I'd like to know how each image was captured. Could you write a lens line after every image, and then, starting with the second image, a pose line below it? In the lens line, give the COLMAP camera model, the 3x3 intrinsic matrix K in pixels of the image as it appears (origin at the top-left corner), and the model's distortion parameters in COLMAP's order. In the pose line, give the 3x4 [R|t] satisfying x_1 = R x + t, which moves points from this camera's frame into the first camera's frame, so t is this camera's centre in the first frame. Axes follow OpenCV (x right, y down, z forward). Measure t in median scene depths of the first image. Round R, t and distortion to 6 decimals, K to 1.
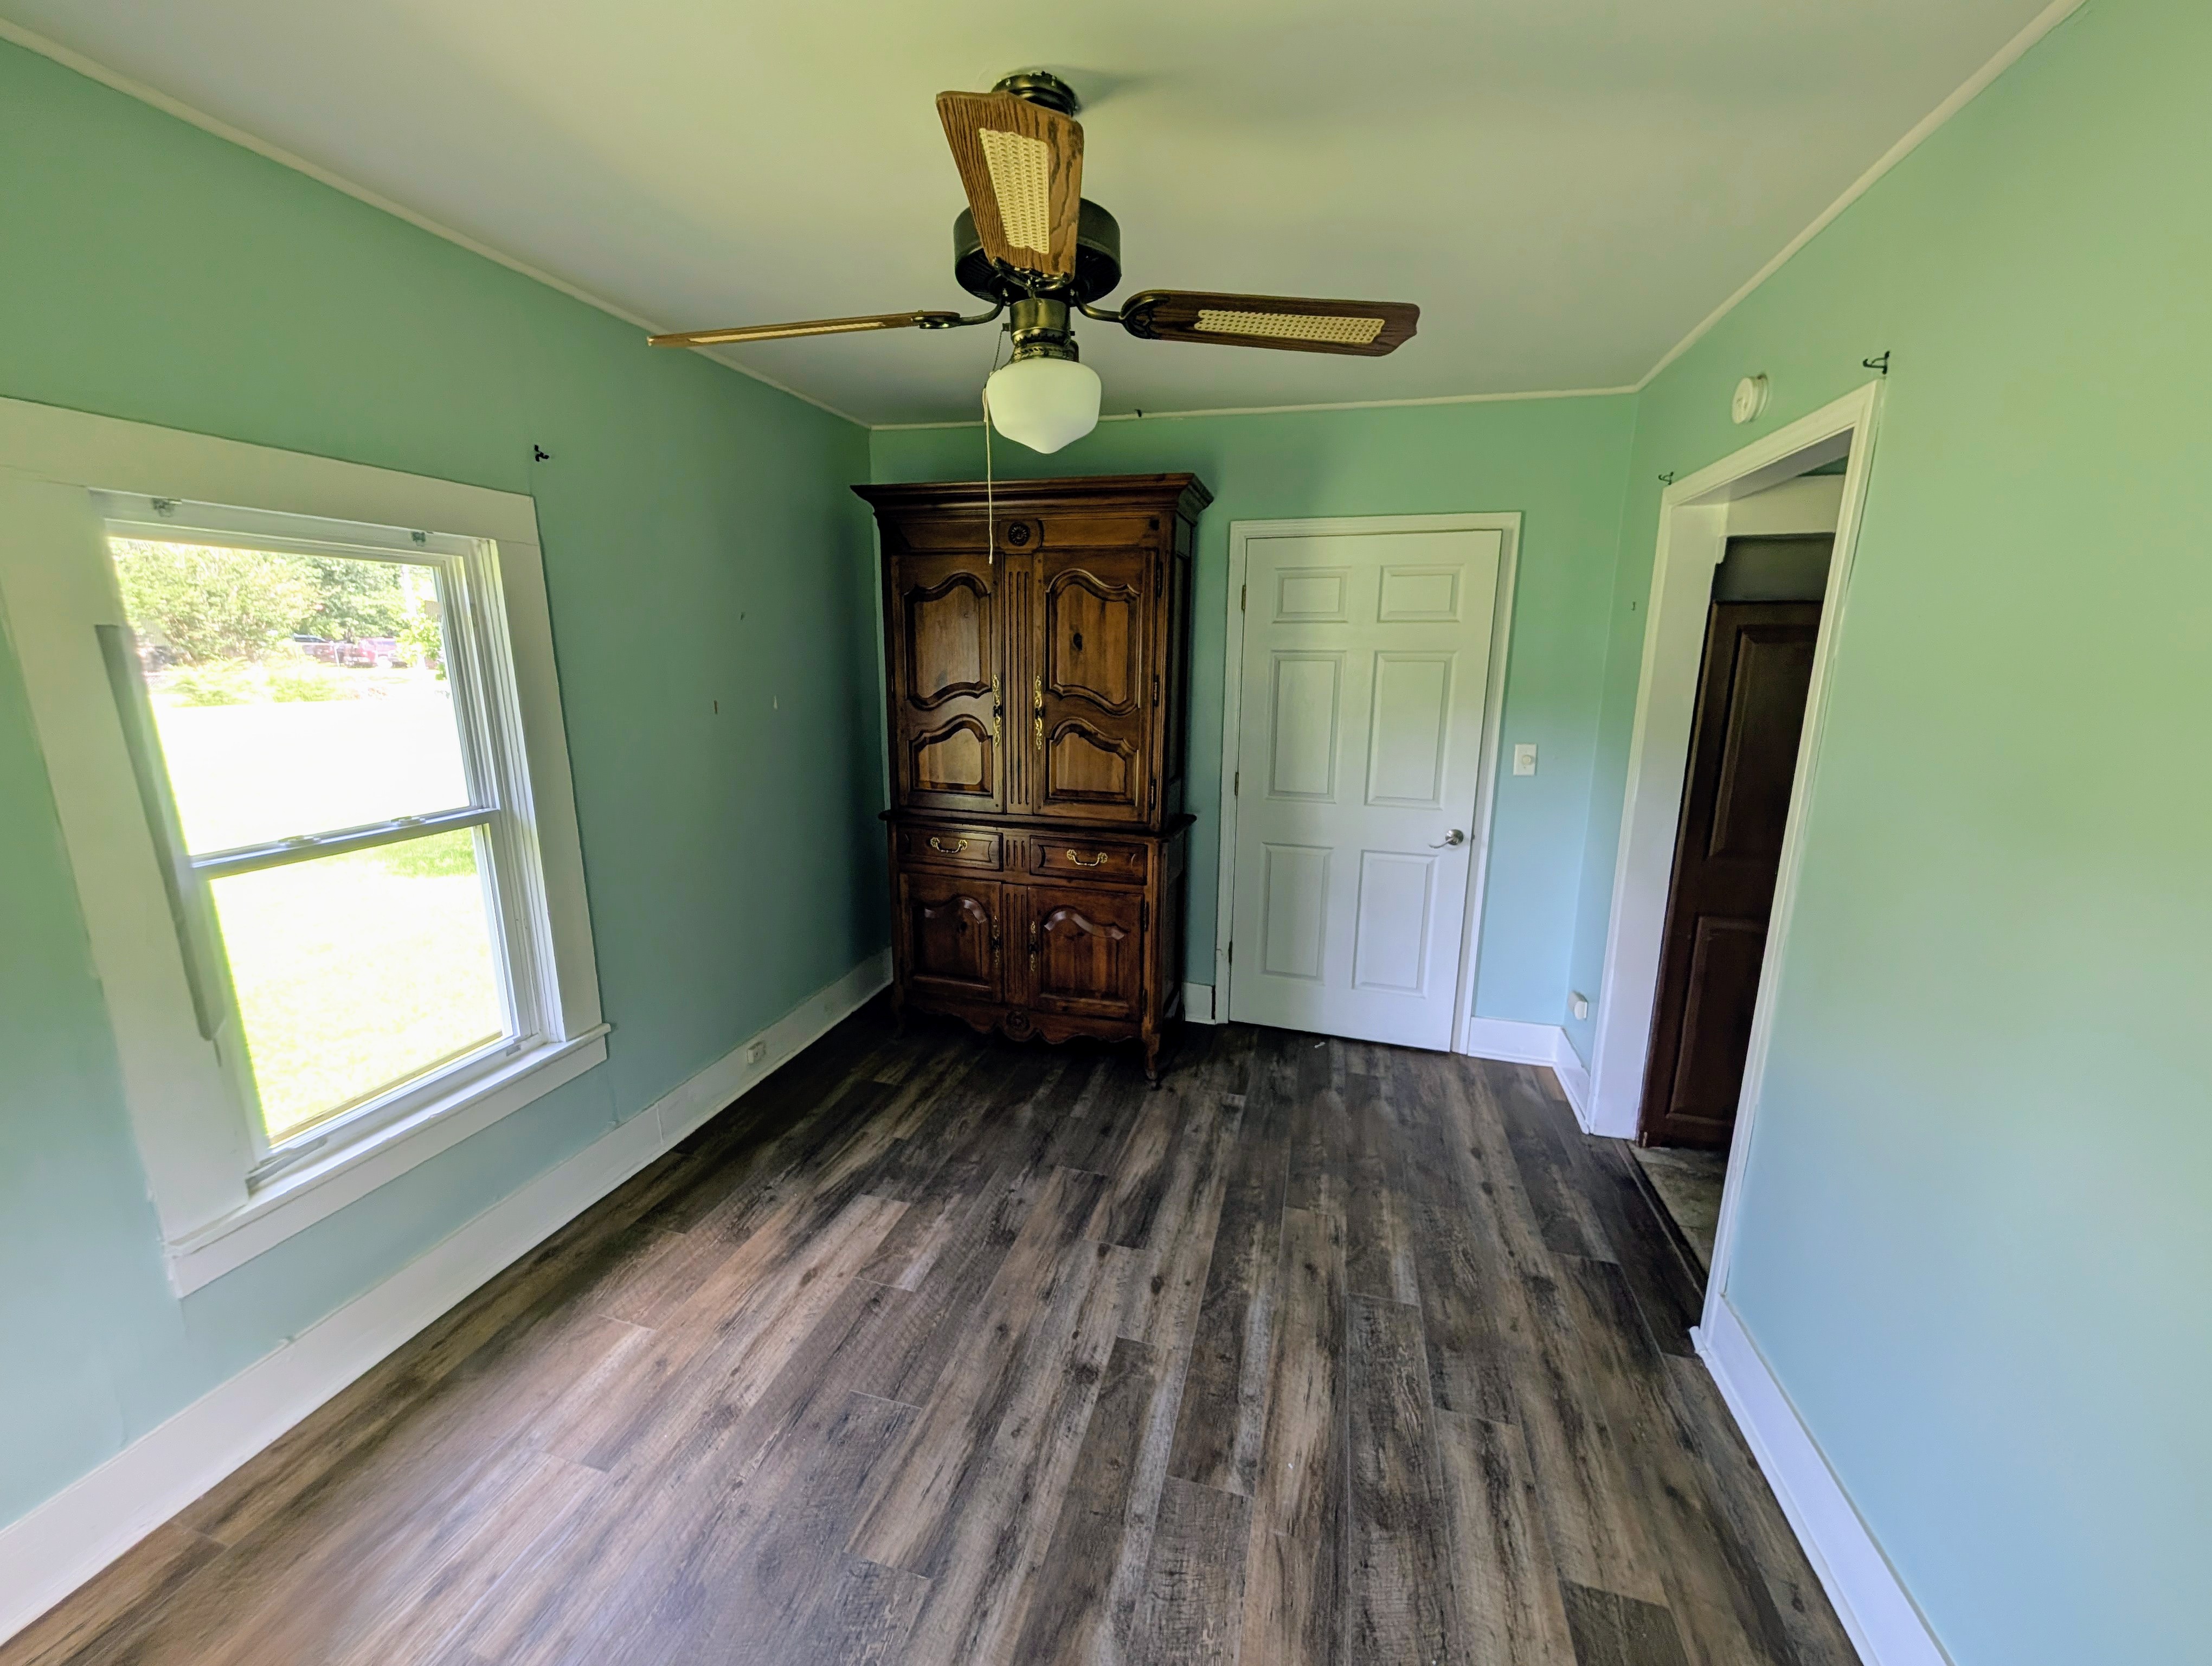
lens RADIAL K [[836.2, 0, 1113.6], [0, 836.2, 823.9], [0, 0, 1]] dist [0.000226, 0.000132]
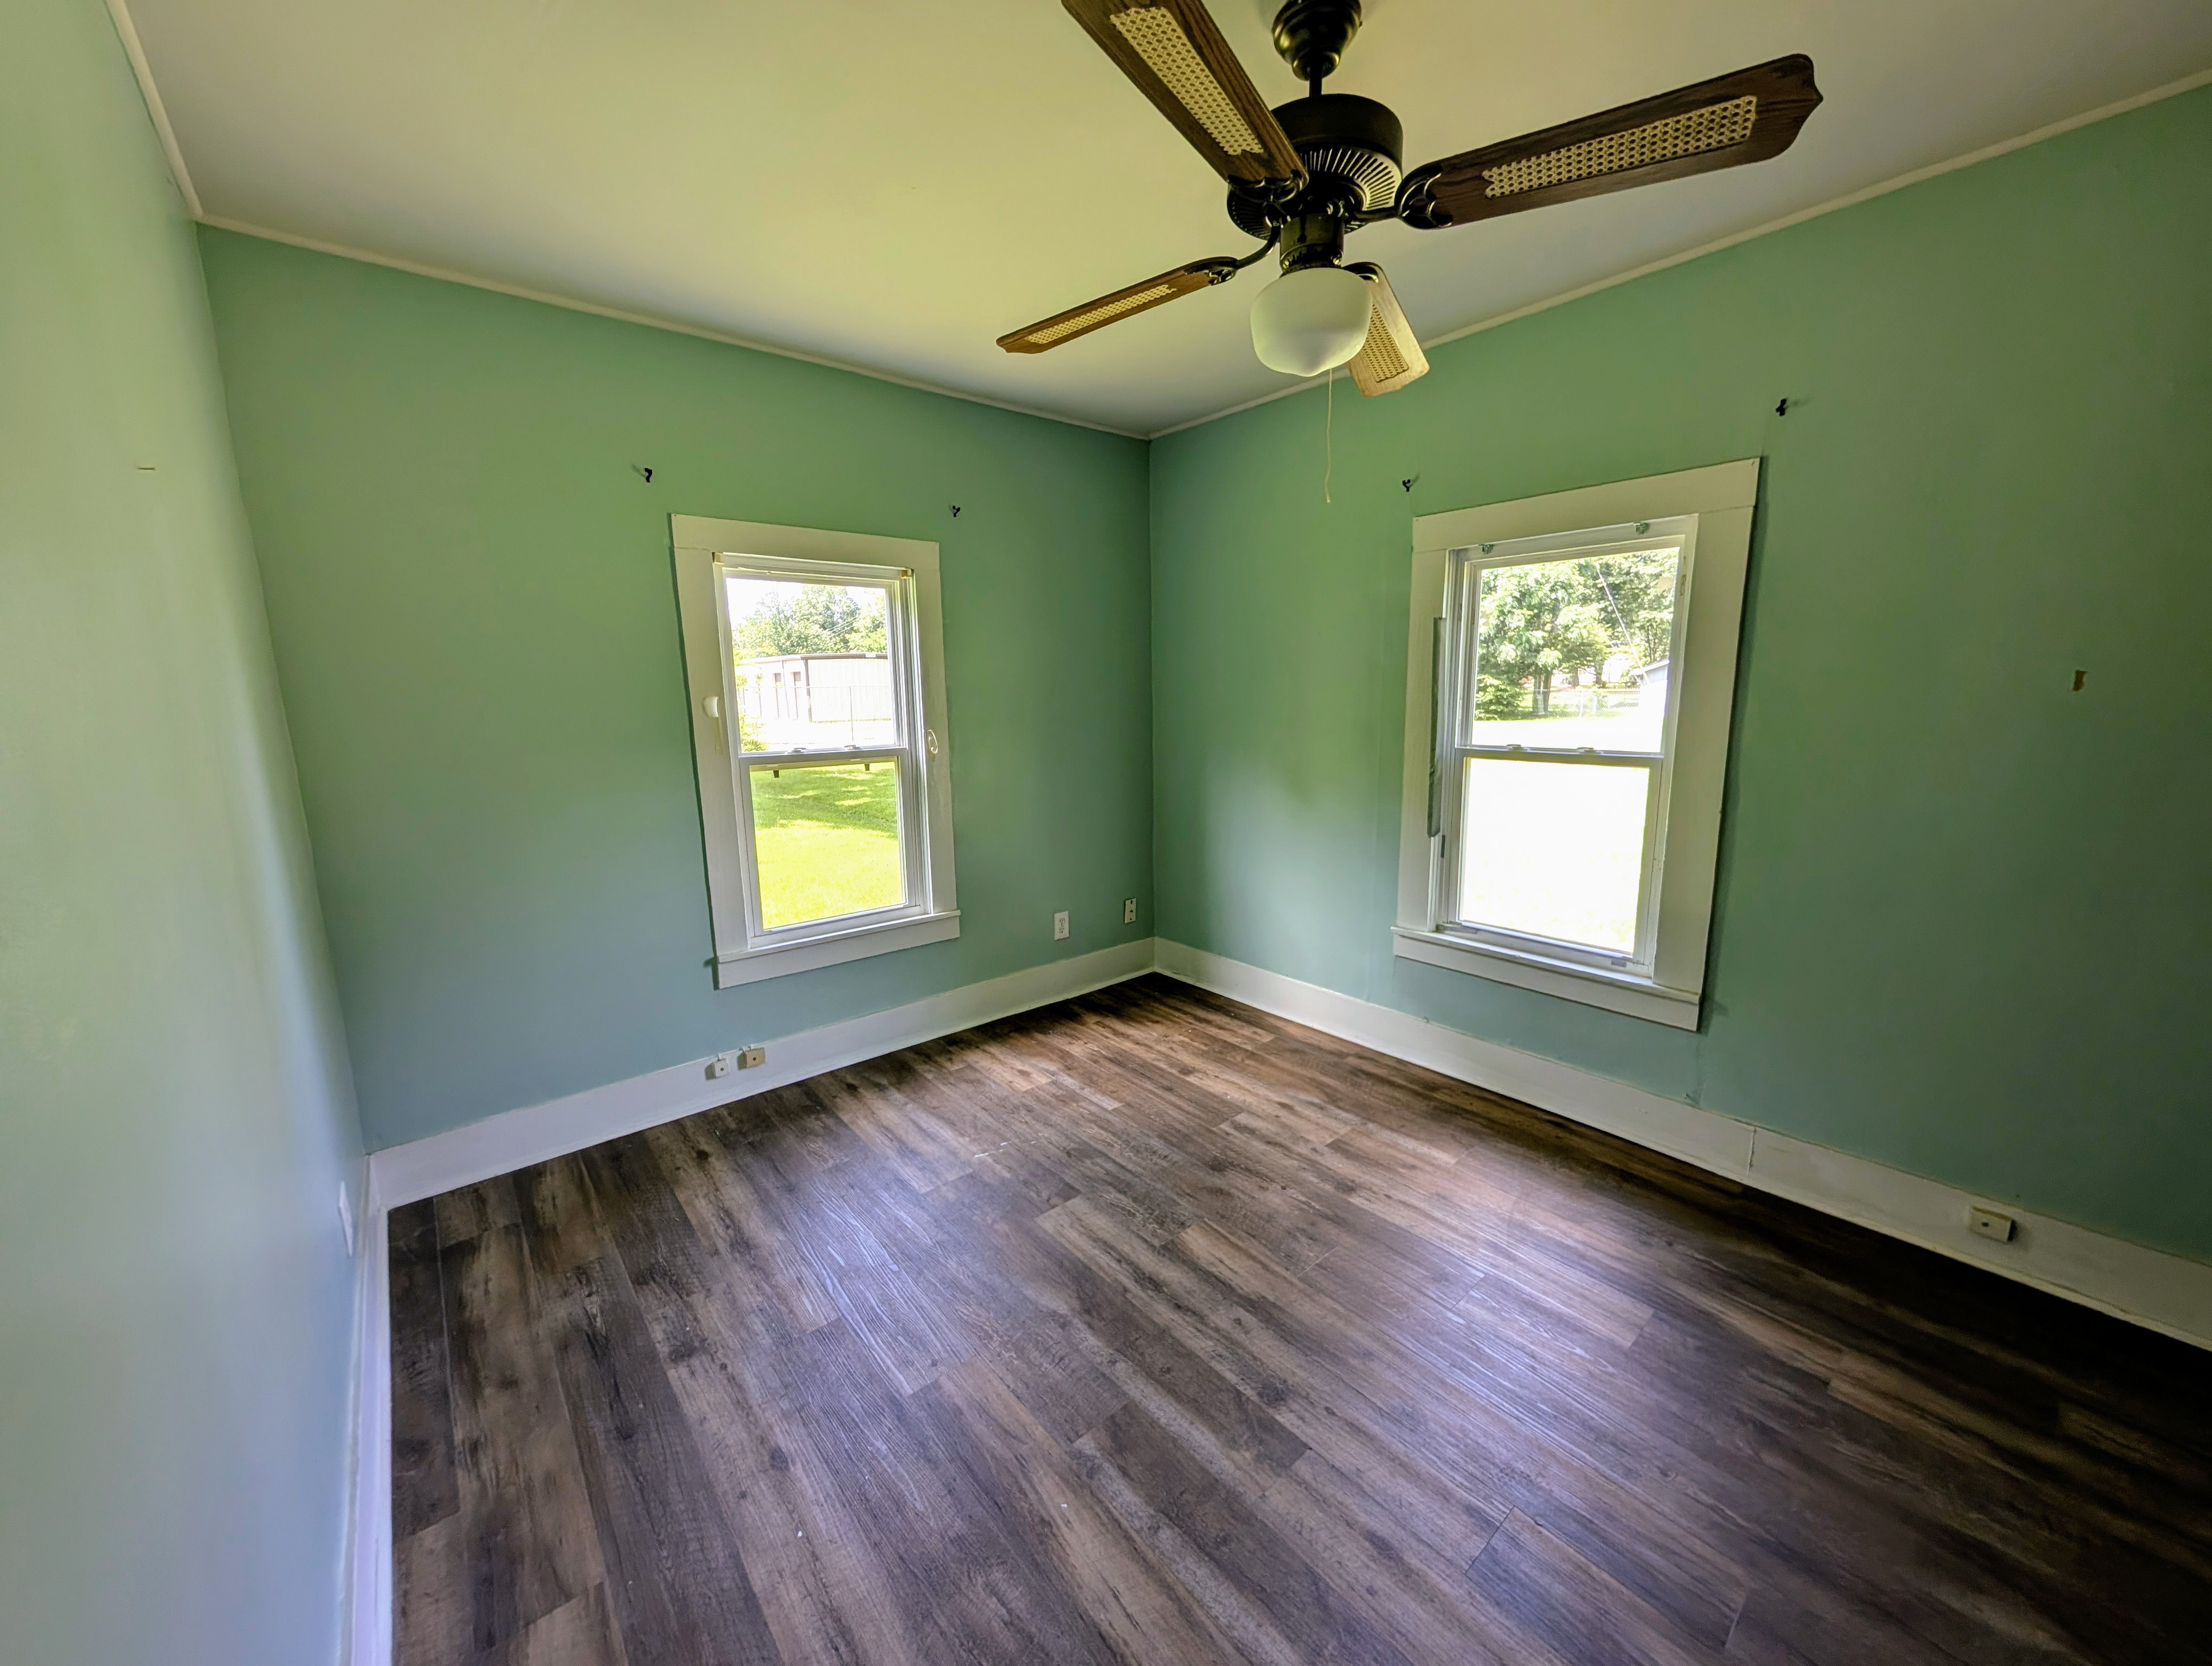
lens RADIAL K [[836.2, 0, 1101.8], [0, 836.2, 828.9], [0, 0, 1]] dist [0.000226, 0.000132]
pose [[-0.573926, 0.145420, -0.805892, 0.772456], [-0.155198, 0.946957, 0.281401, -0.155710], [0.804067, 0.286576, -0.520914, 1.250246]]
